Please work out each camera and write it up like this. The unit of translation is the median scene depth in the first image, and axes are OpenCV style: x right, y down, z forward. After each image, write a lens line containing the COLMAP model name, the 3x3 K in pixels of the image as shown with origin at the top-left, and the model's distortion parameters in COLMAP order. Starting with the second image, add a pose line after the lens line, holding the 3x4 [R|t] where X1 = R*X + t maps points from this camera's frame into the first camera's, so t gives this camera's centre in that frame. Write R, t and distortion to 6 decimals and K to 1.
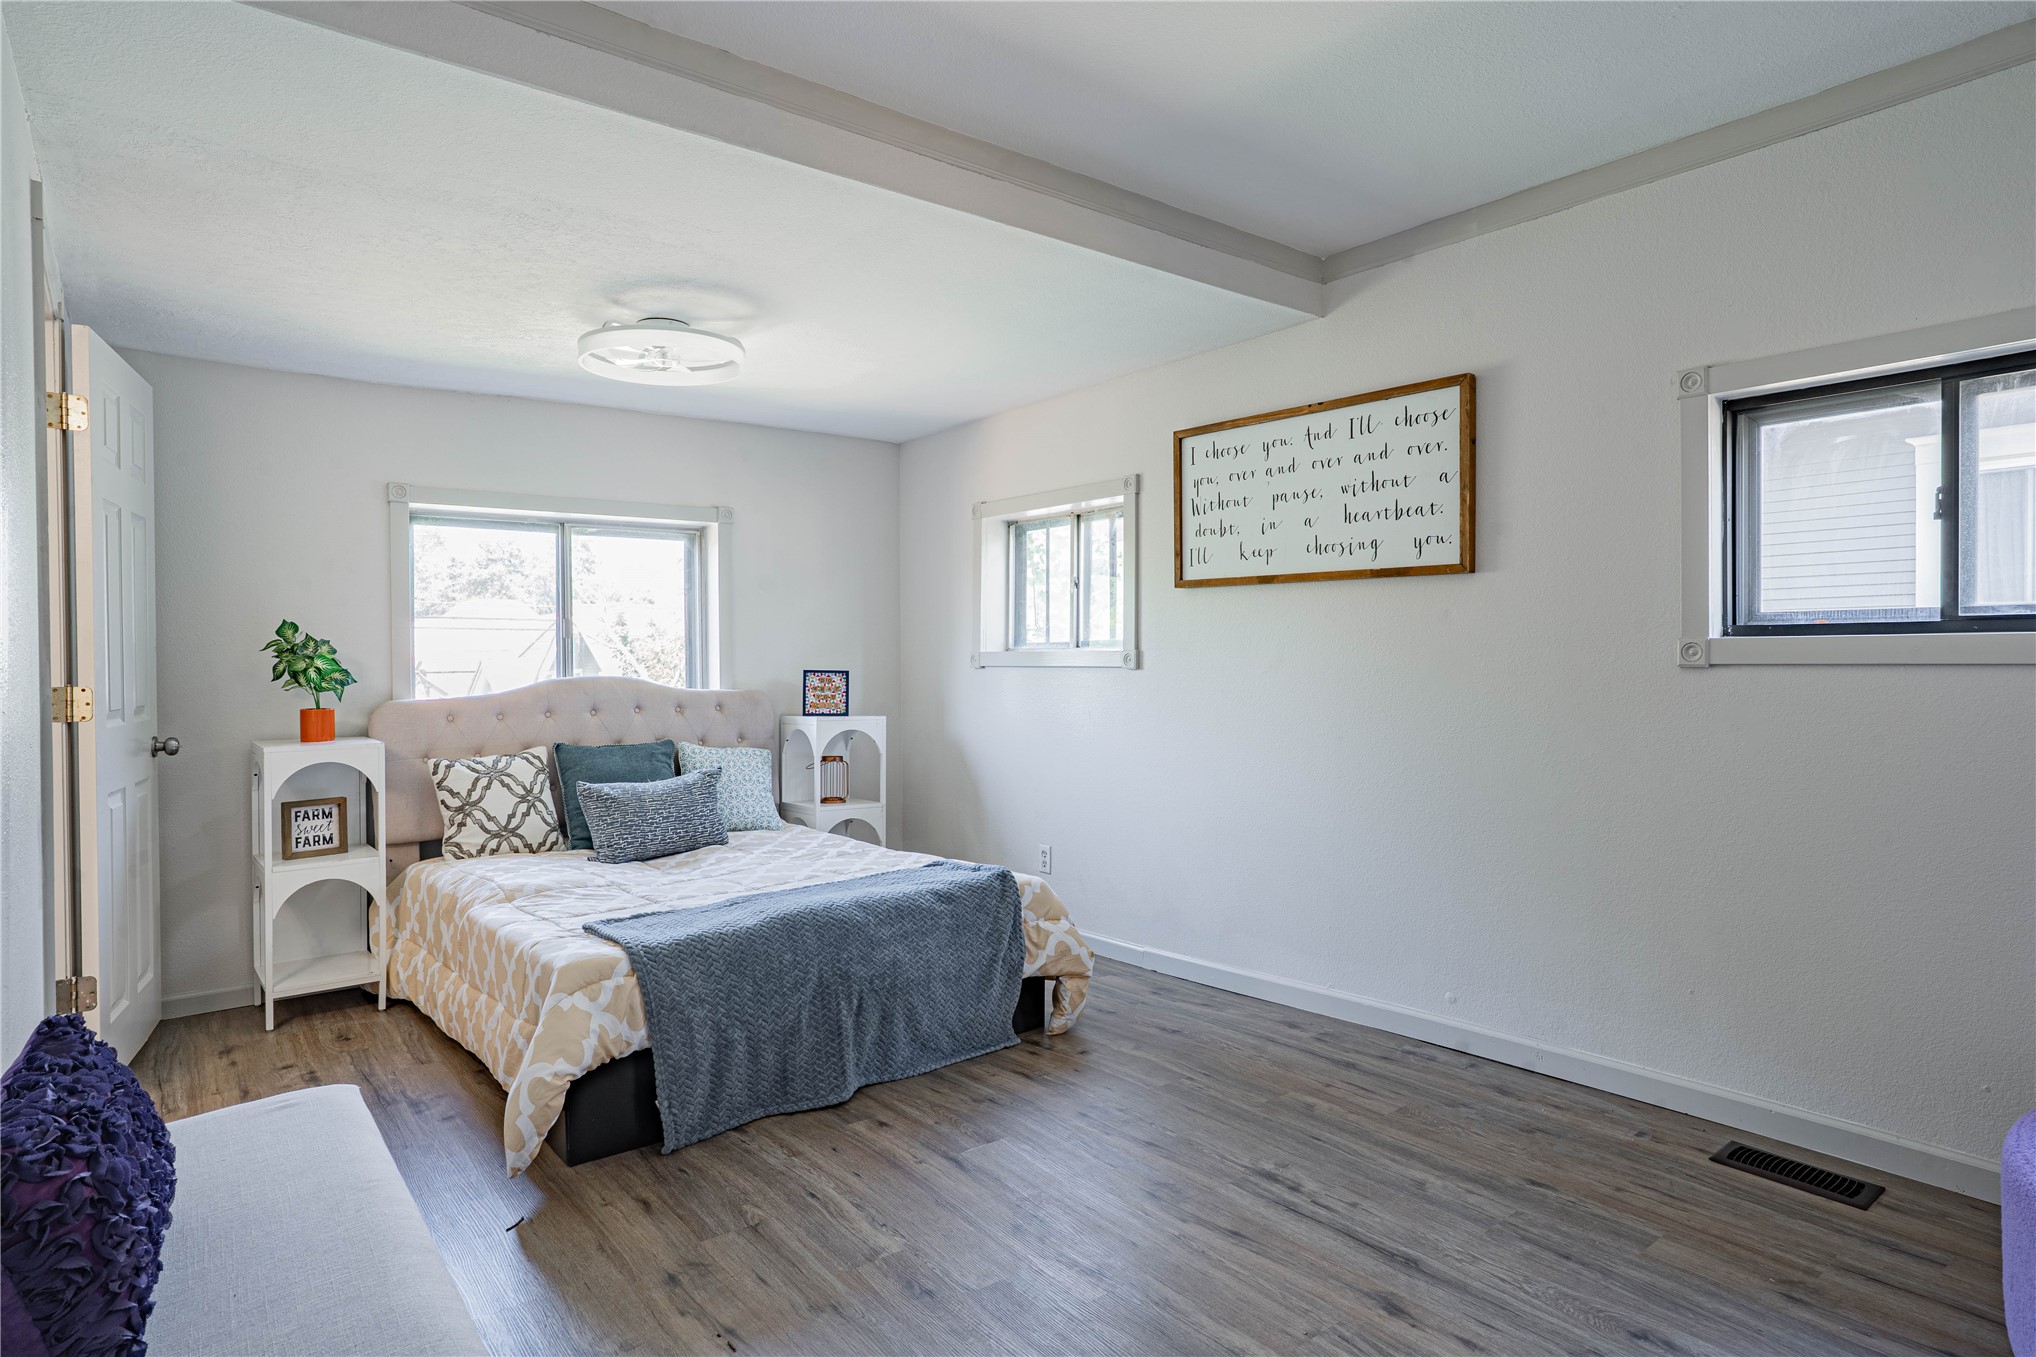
lens RADIAL K [[1127.6, 0, 1019.4], [0, 1127.6, 663.7], [0, 0, 1]] dist [-0.054066, 0.037731]
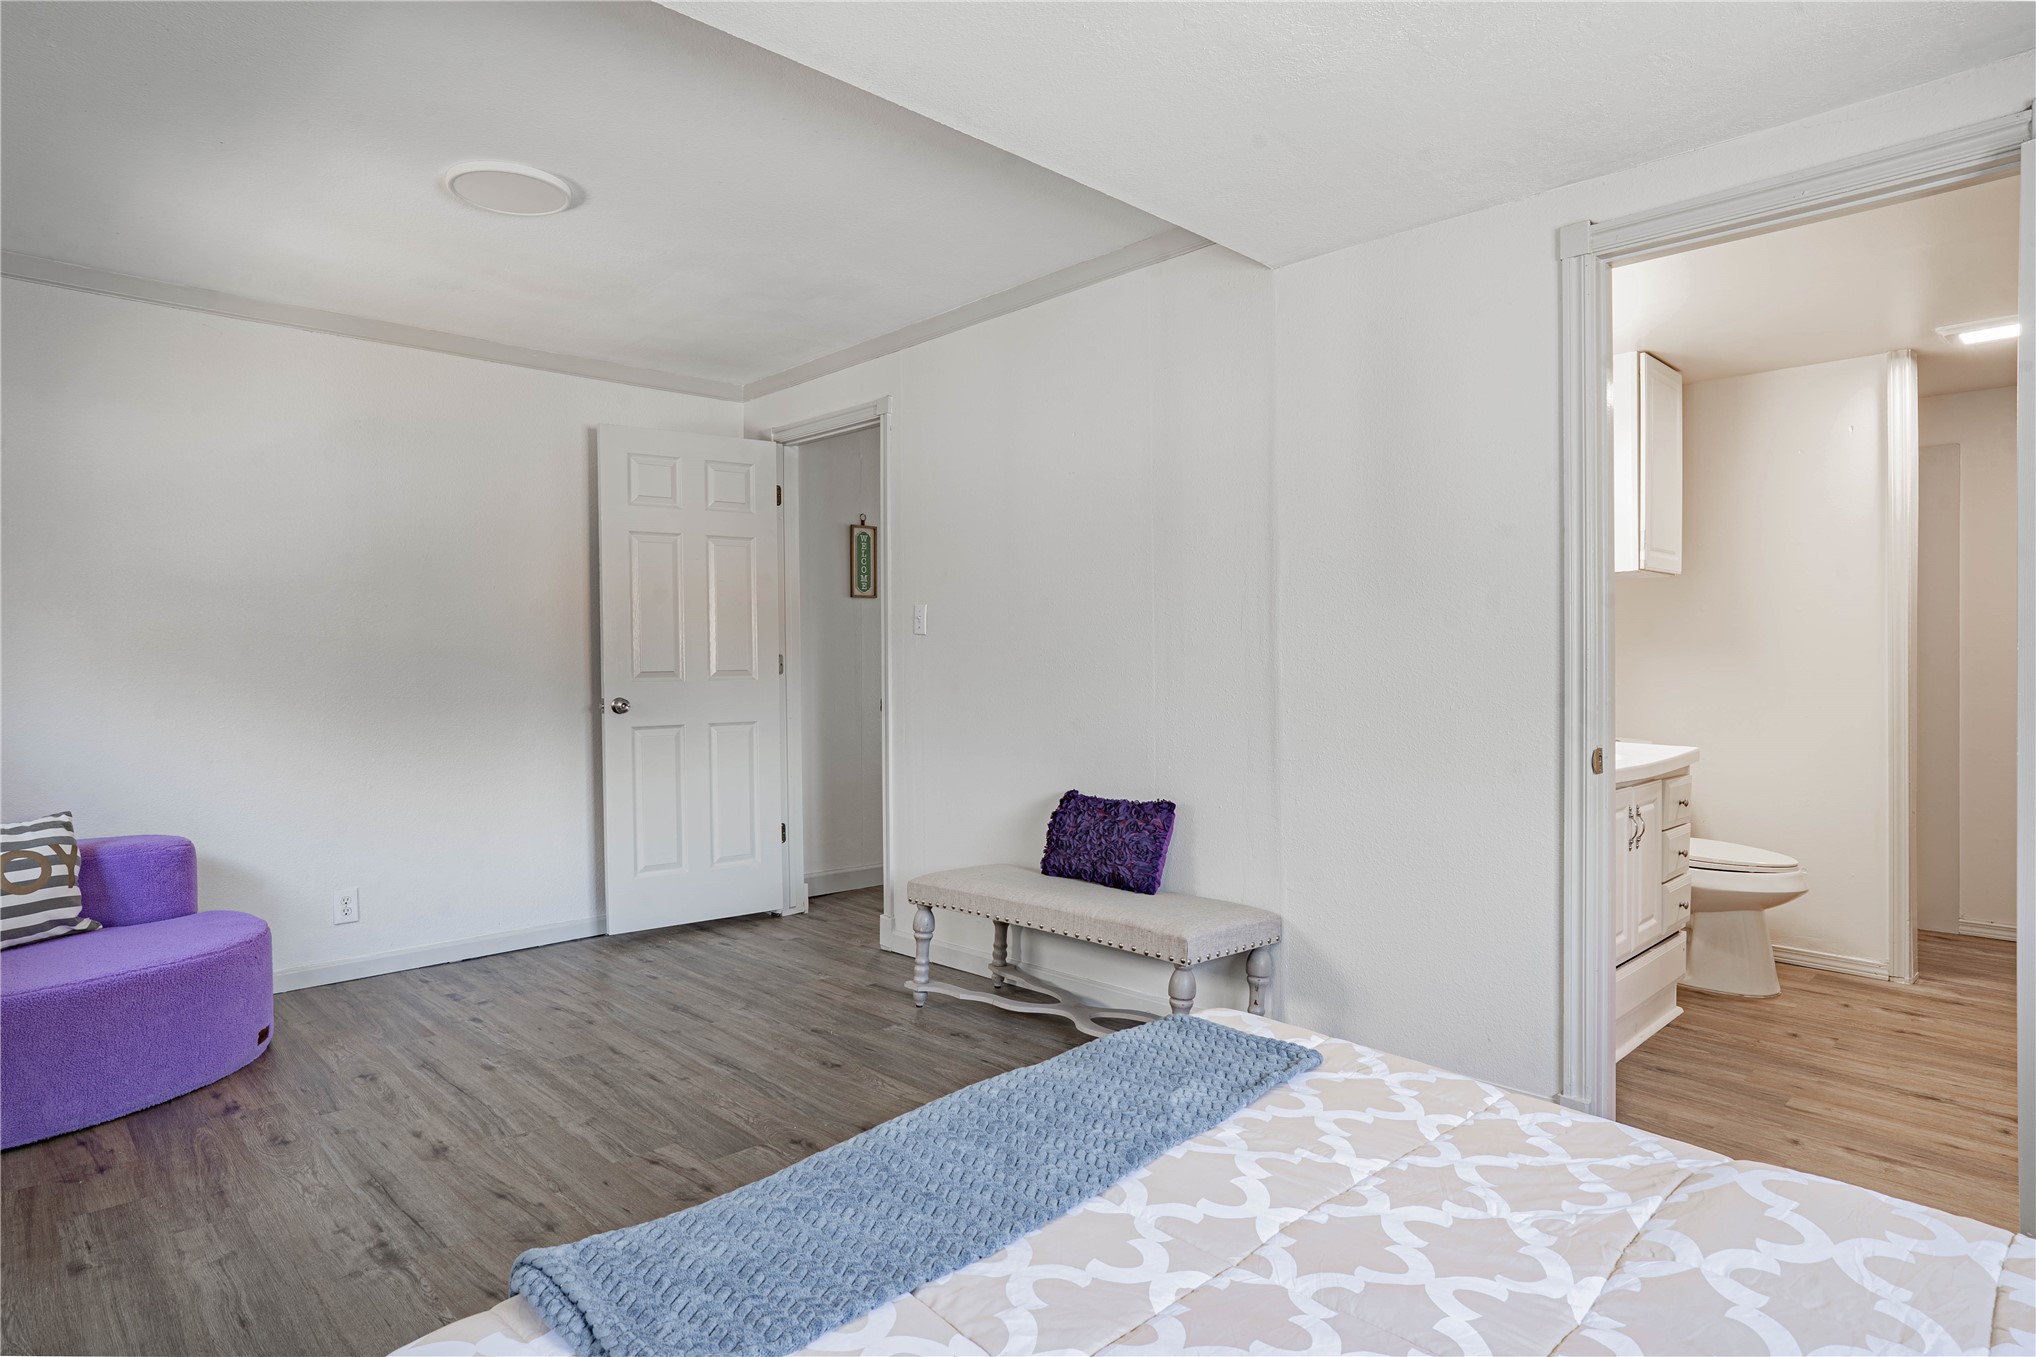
lens RADIAL K [[1127.6, 0, 1019.4], [0, 1127.6, 663.7], [0, 0, 1]] dist [-0.054066, 0.037731]
pose [[-0.995350, 0.014102, -0.095285, -0.113515], [0.013061, 0.999848, 0.011542, -0.001635], [0.095433, 0.010244, -0.995383, 1.163977]]
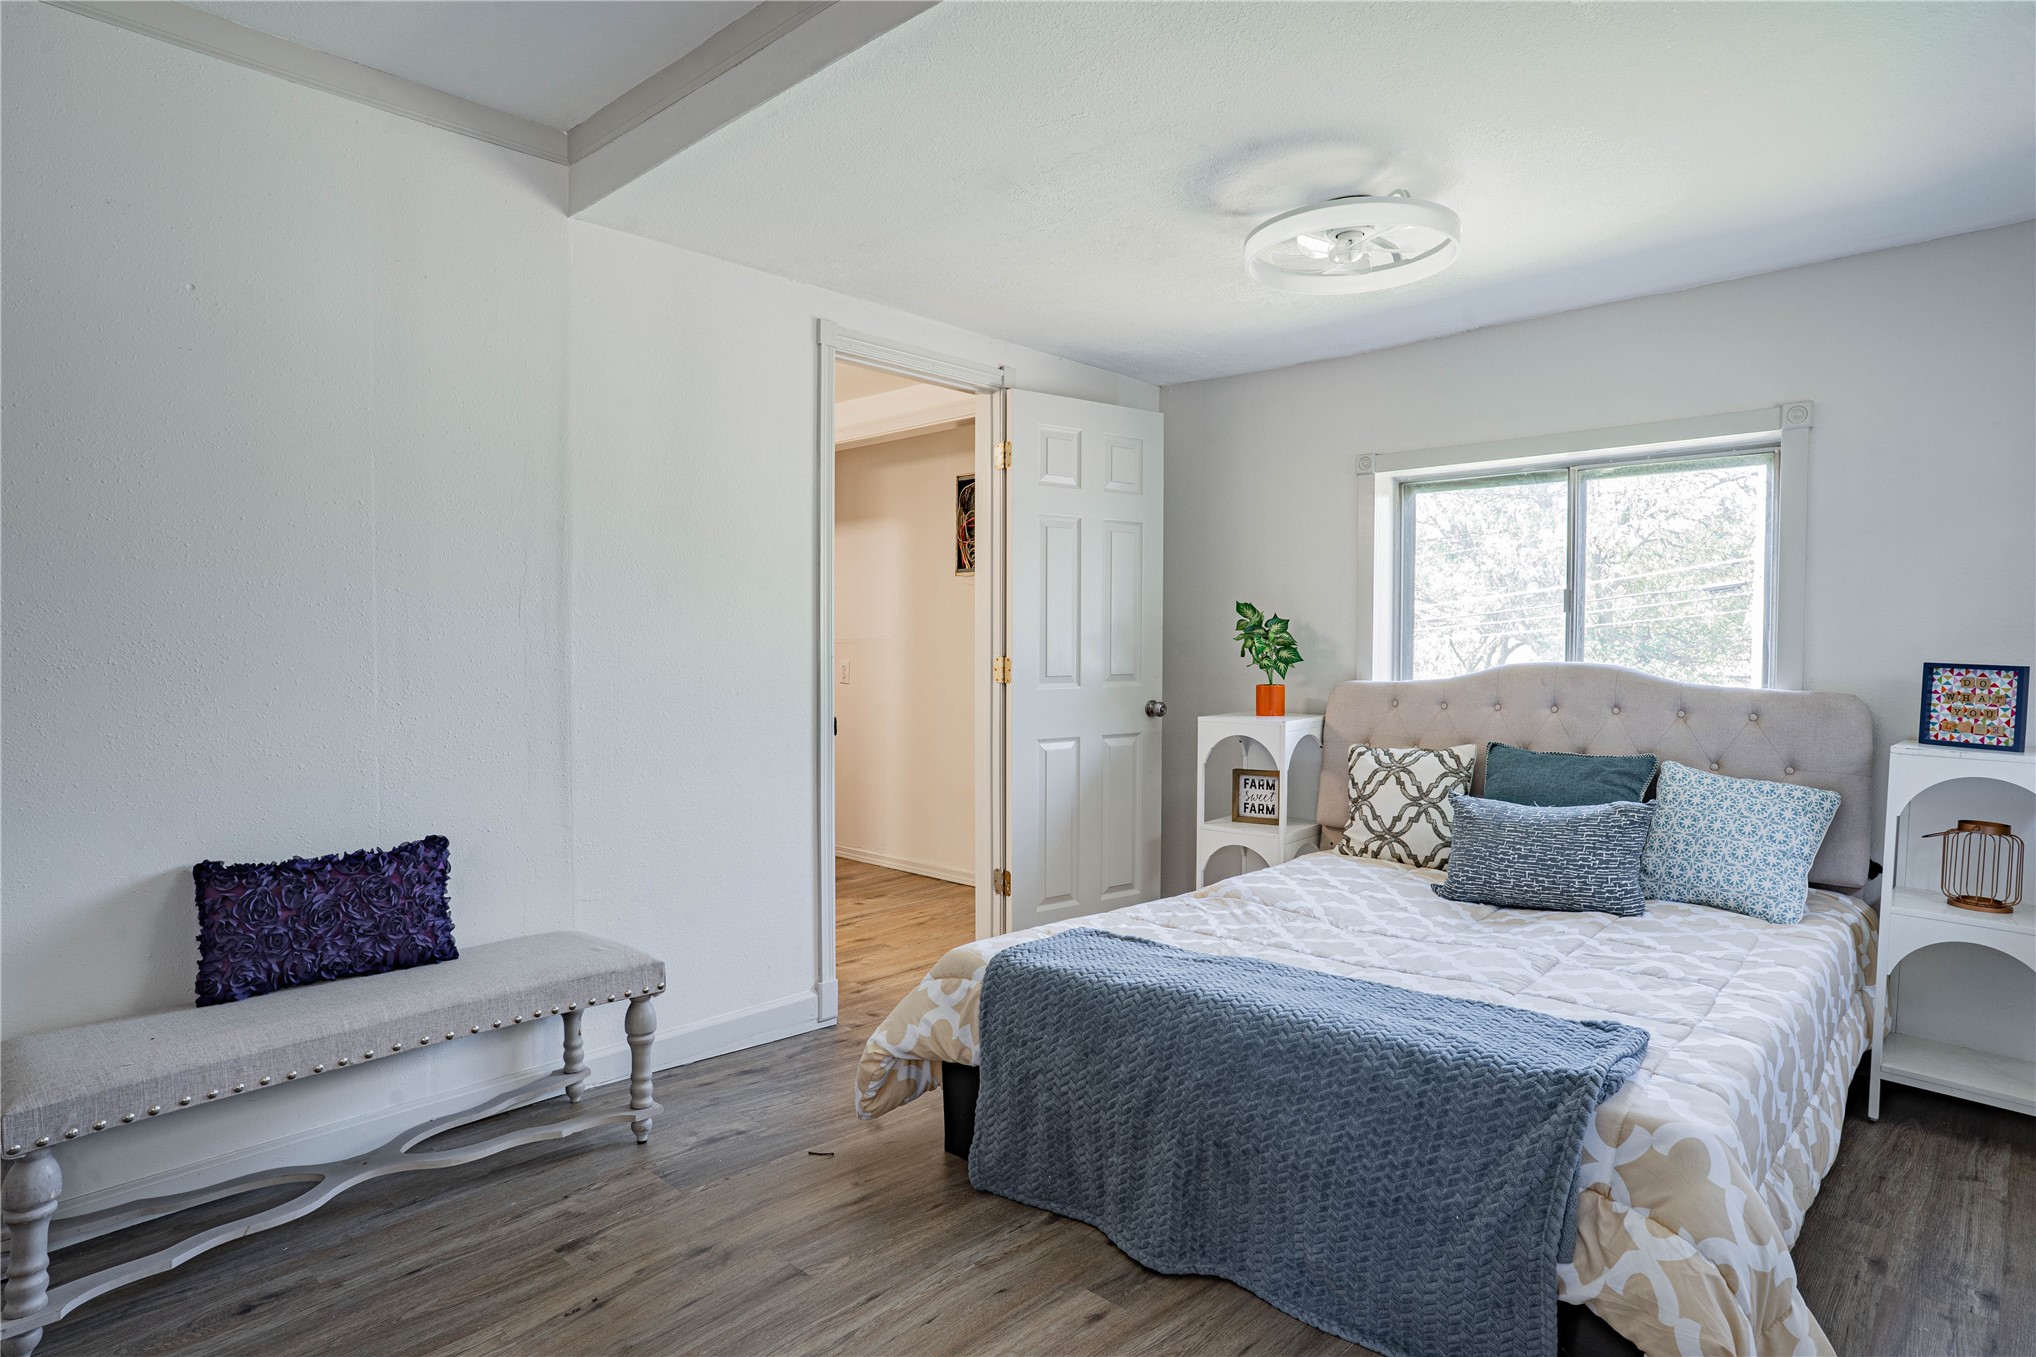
lens RADIAL K [[1127.6, 0, 1019.4], [0, 1127.6, 663.7], [0, 0, 1]] dist [-0.054066, 0.037731]
pose [[0.143920, 0.029326, -0.989155, 0.365839], [-0.009288, 0.999557, 0.028283, -0.006746], [0.989546, 0.005116, 0.144129, 0.580893]]
